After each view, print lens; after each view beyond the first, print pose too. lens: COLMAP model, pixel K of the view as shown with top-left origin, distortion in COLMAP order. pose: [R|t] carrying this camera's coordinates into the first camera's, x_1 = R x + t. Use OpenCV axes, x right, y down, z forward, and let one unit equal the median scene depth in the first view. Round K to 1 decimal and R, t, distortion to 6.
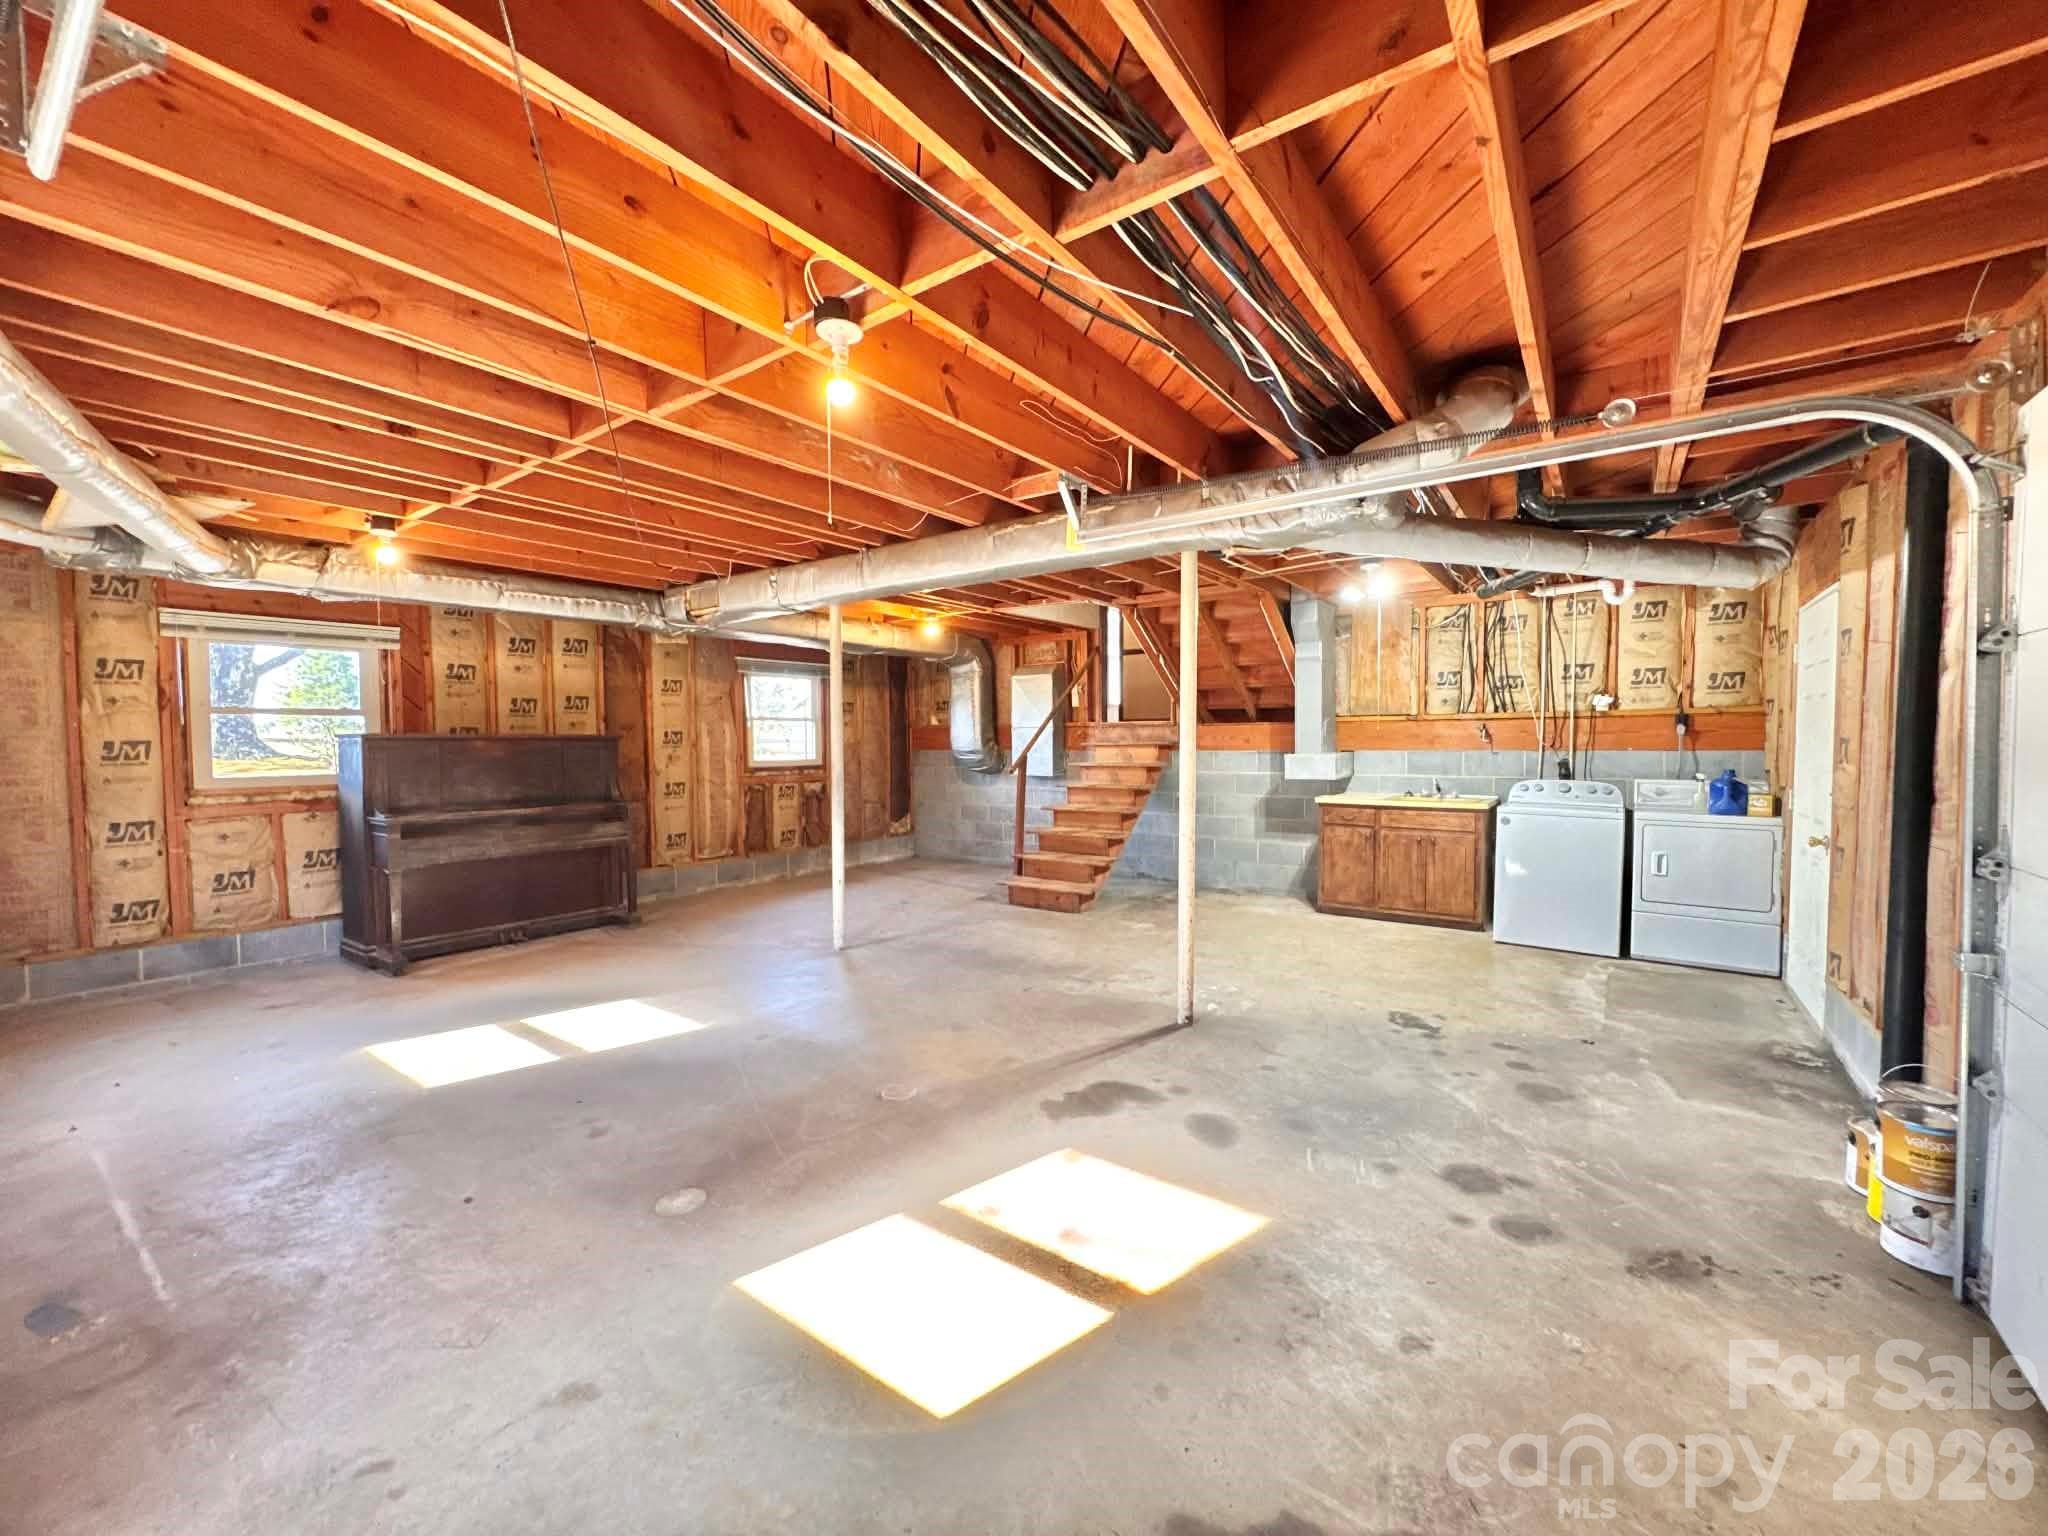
lens RADIAL K [[817.2, 0, 1017.2], [0, 817.2, 771.8], [0, 0, 1]] dist [-0.002226, 0.000588]
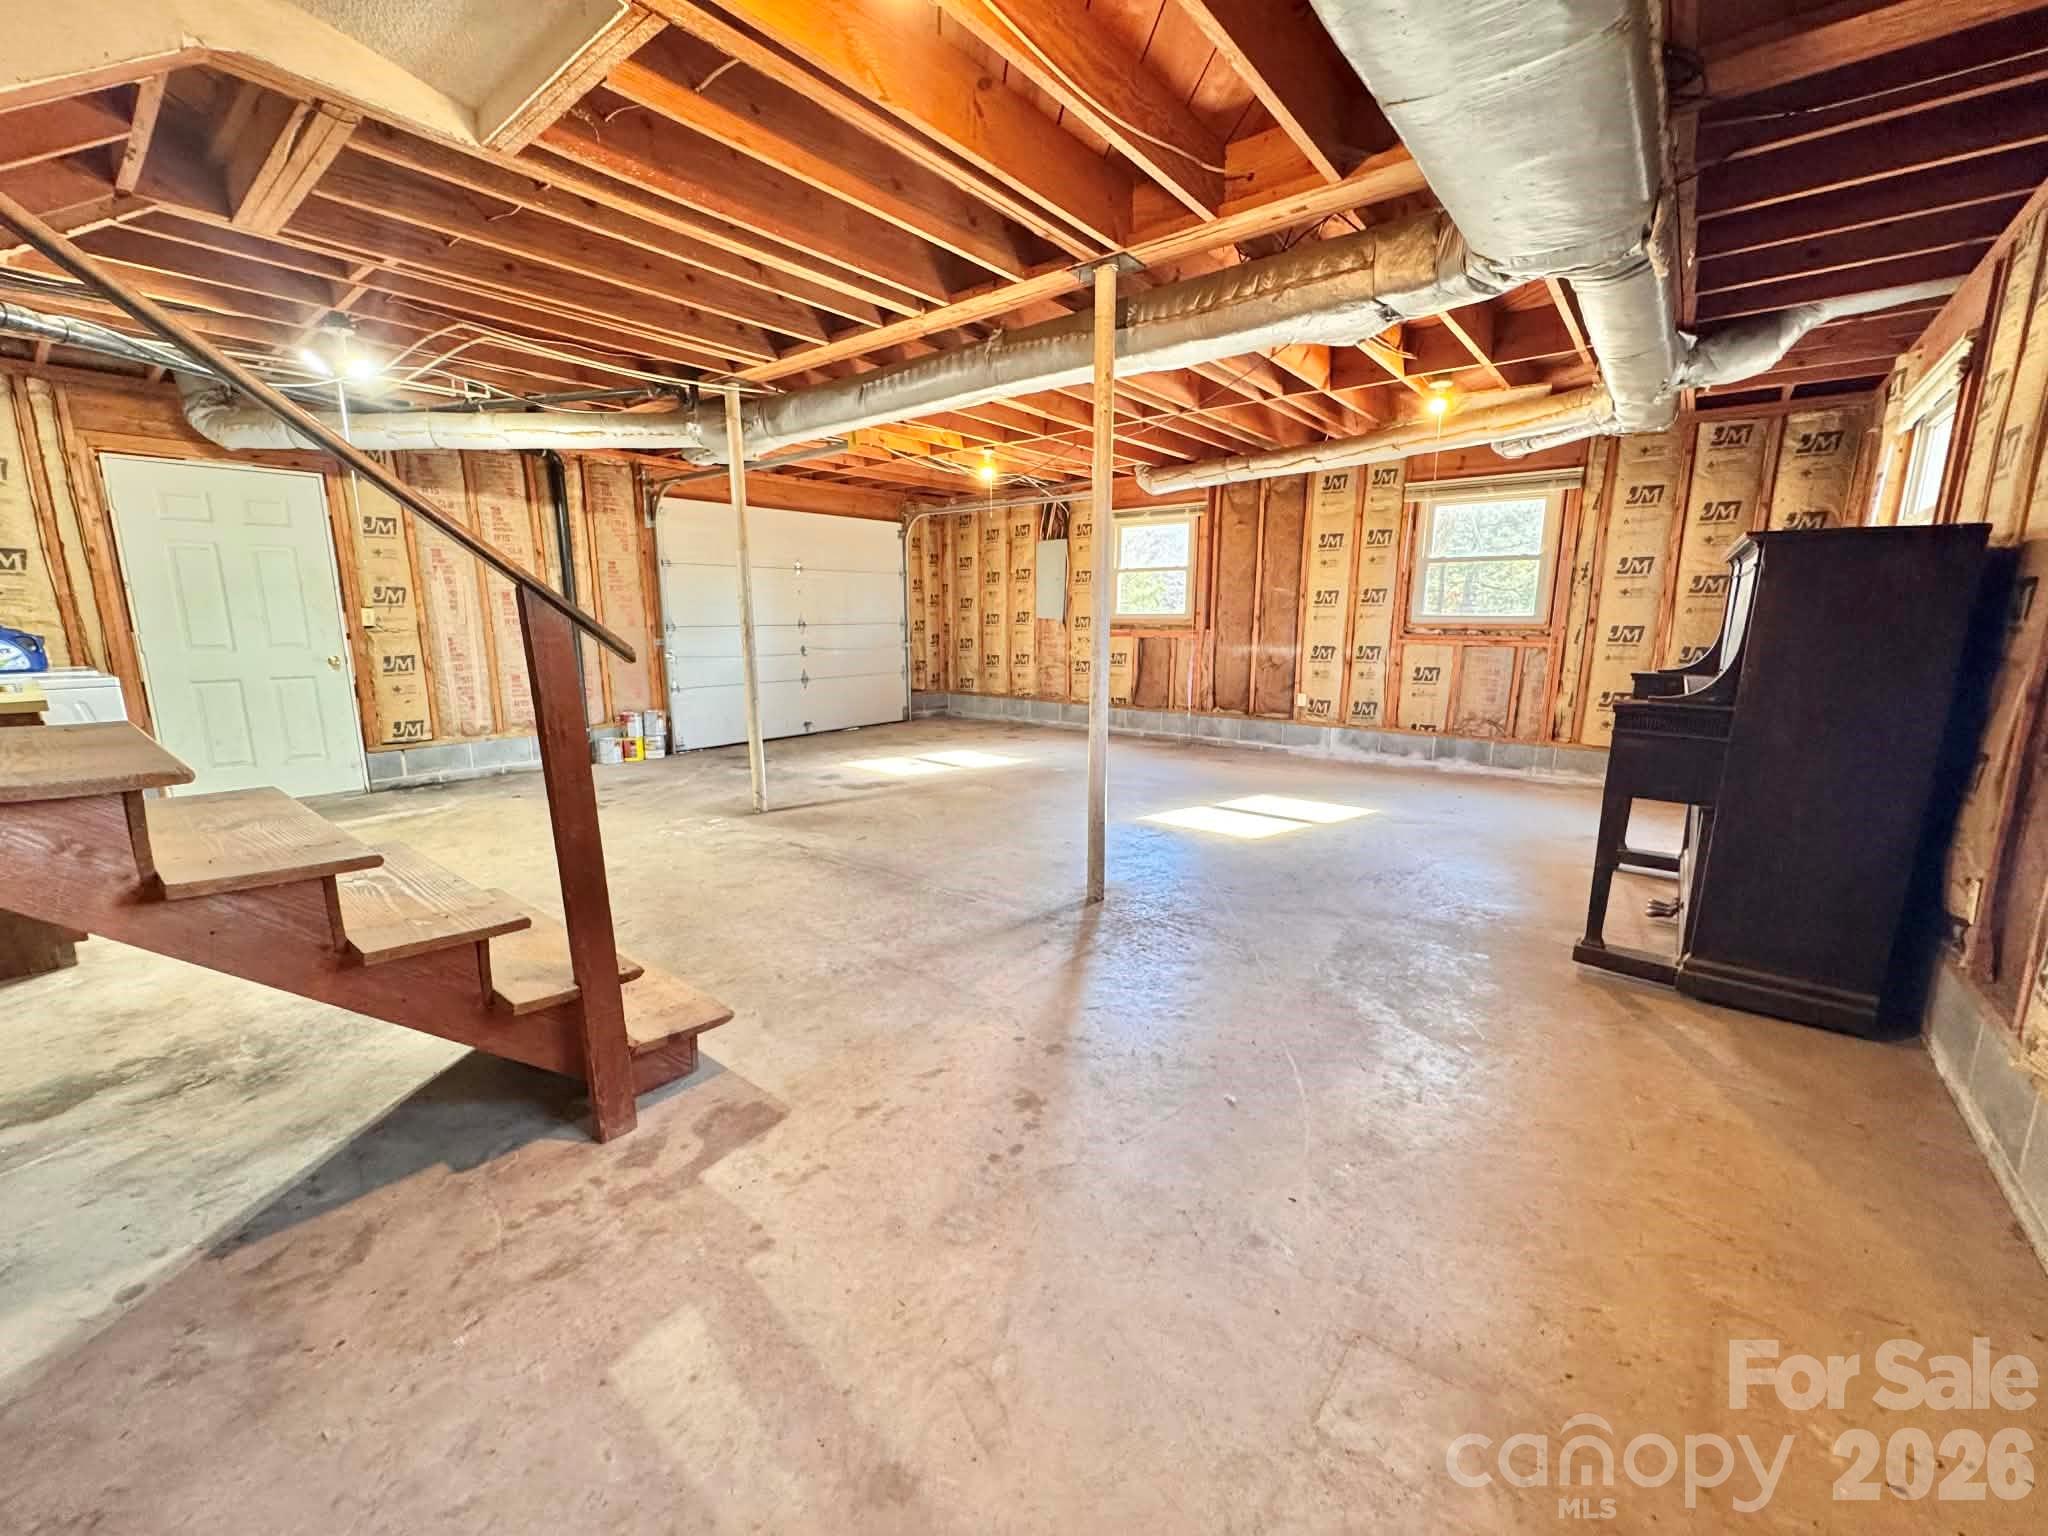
lens RADIAL K [[817.2, 0, 1023.5], [0, 817.2, 766.9], [0, 0, 1]] dist [-0.002226, 0.000588]
pose [[-0.998800, -0.001013, 0.048968, -0.278028], [0.010108, 0.974000, 0.226323, -0.043335], [-0.047924, 0.226547, -0.972821, 2.342118]]
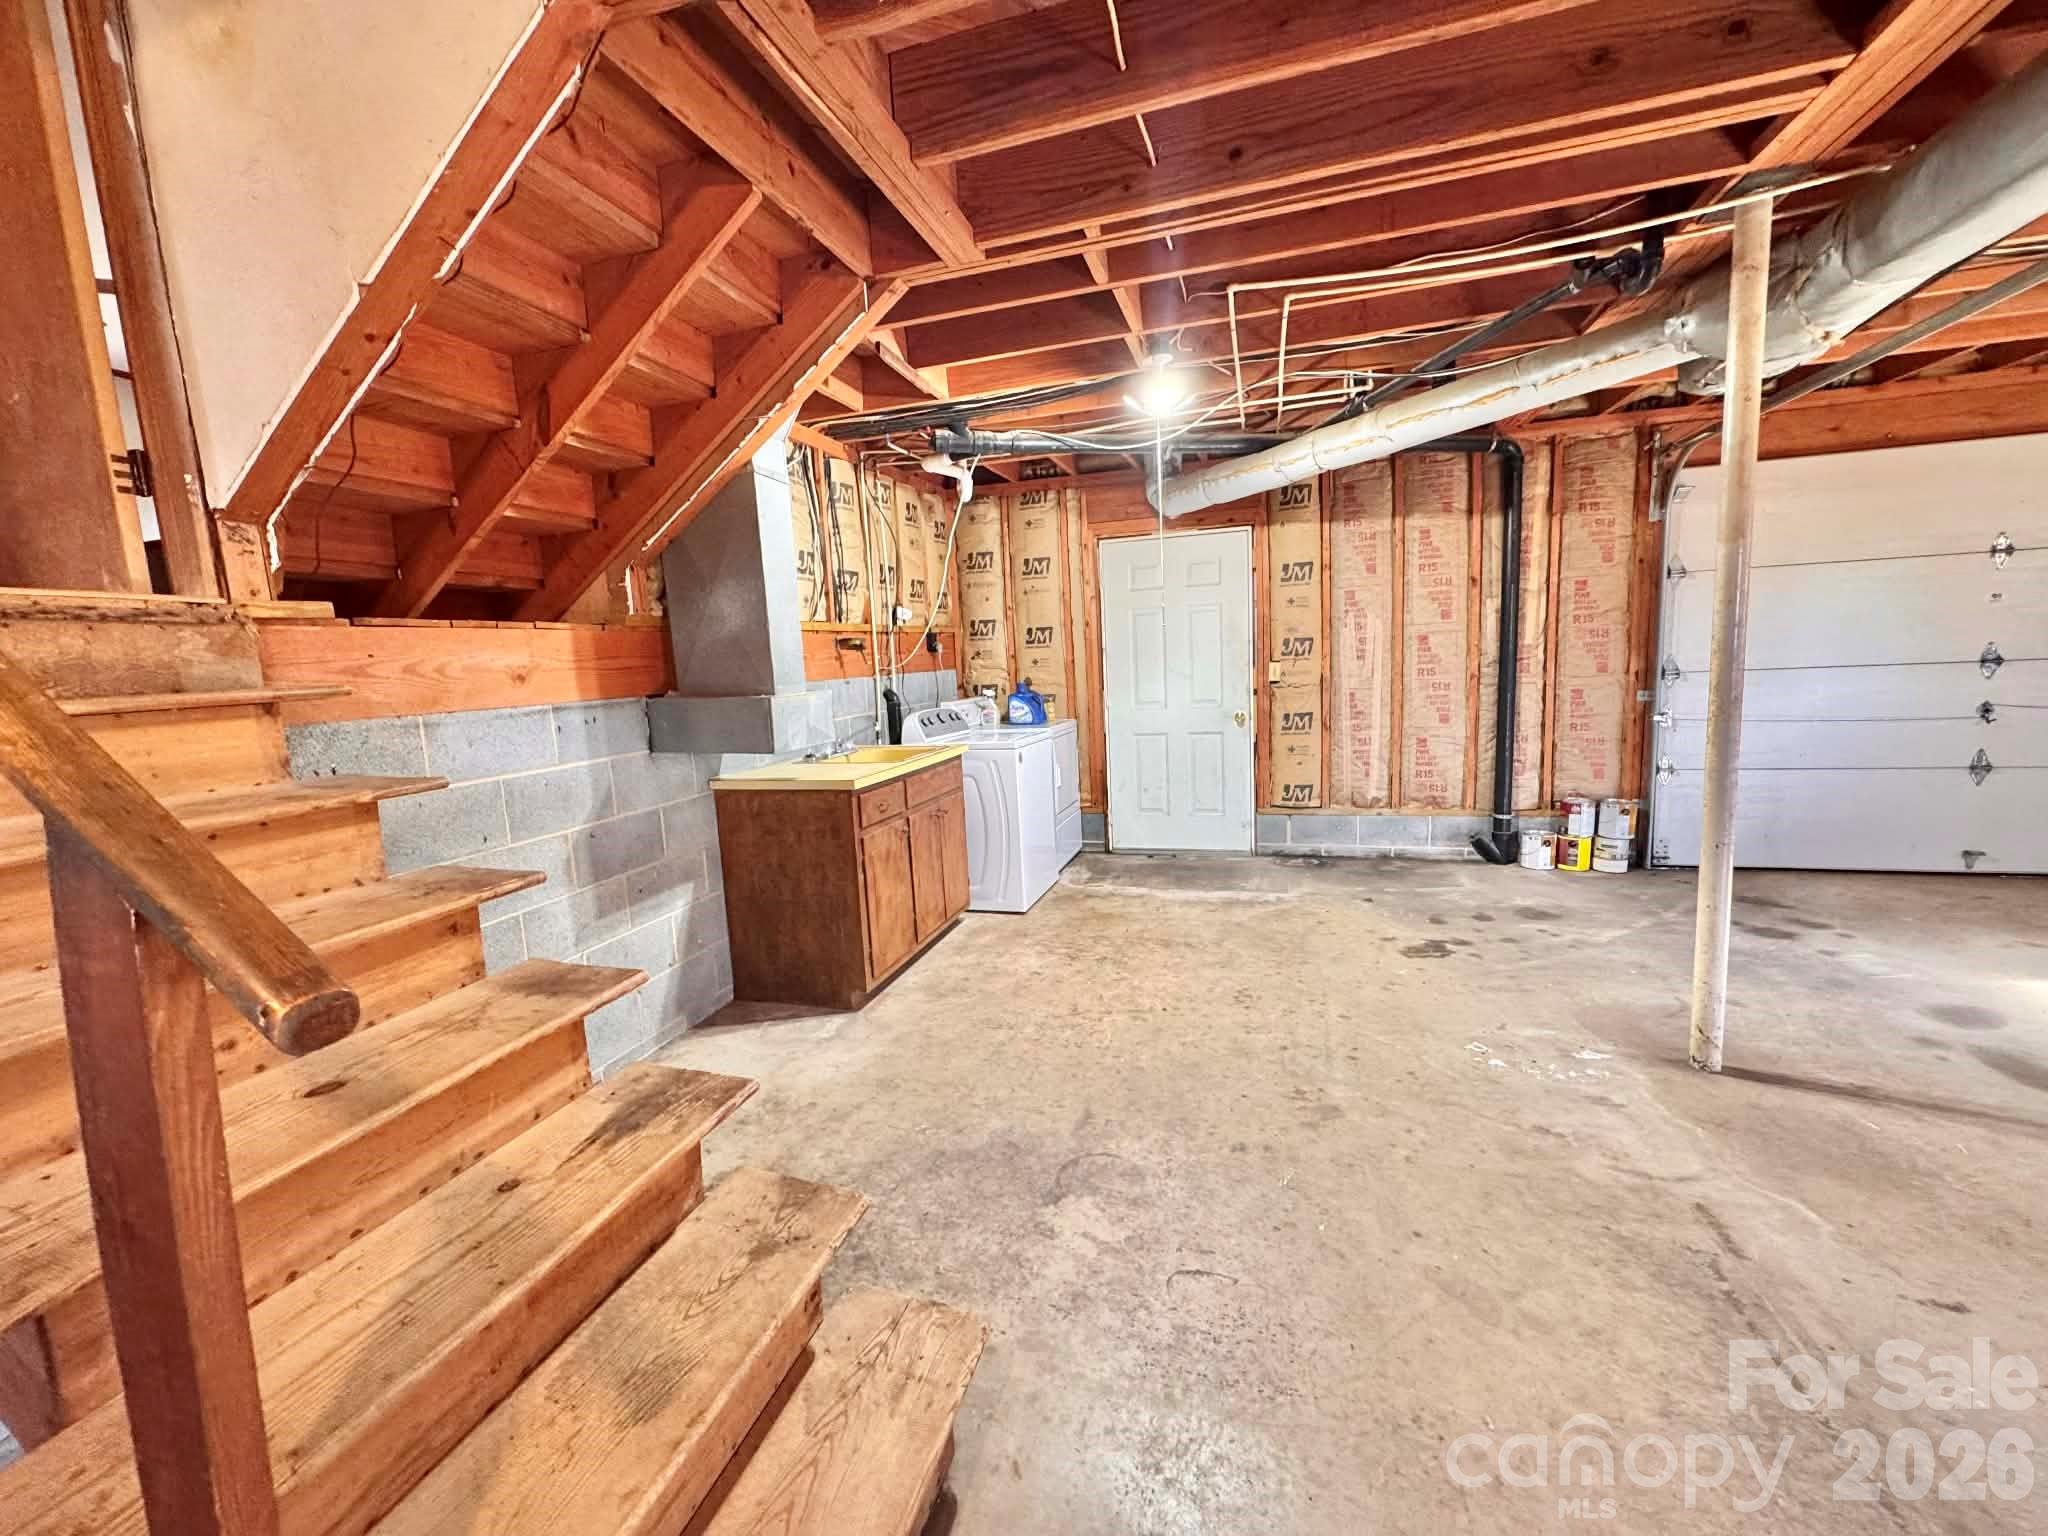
lens RADIAL K [[817.2, 0, 1024.0], [0, 817.2, 770.7], [0, 0, 1]] dist [-0.002226, 0.000588]
pose [[-0.332798, -0.105247, 0.937107, -0.194418], [0.091183, 0.985504, 0.143065, -0.055959], [-0.938579, 0.133059, -0.318377, 1.771415]]
